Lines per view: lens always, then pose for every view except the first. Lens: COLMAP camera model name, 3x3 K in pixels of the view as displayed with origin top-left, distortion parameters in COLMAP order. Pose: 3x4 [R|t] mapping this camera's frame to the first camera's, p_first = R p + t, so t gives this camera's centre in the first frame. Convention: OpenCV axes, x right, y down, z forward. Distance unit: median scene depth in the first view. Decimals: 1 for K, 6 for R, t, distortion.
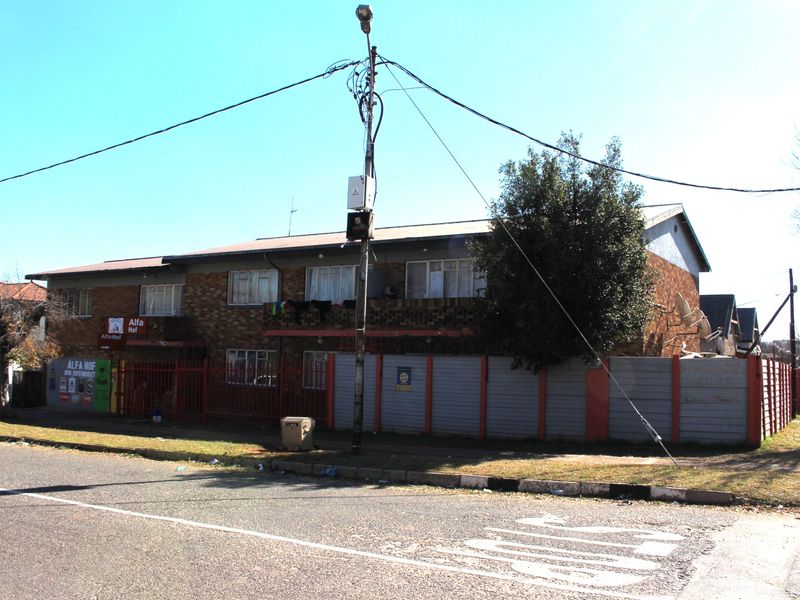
lens RADIAL K [[741.4, 0, 400.3], [0, 741.4, 305.9], [0, 0, 1]] dist [-0.164239, 0.140270]
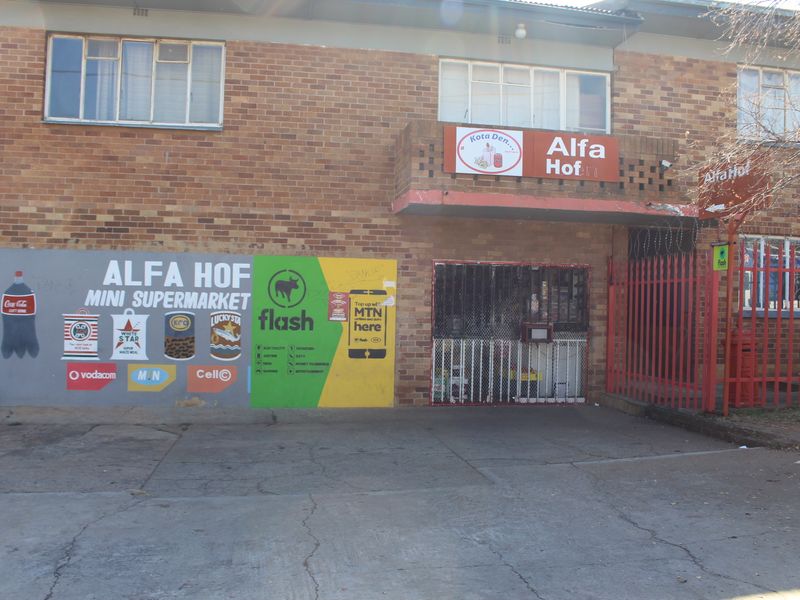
lens RADIAL K [[741.4, 0, 400.3], [0, 741.4, 305.9], [0, 0, 1]] dist [-0.164239, 0.140270]
pose [[0.744828, -0.006633, 0.667223, -0.675242], [-0.043556, 0.997335, 0.058537, 0.084233], [-0.665833, -0.072661, 0.742554, 0.792373]]
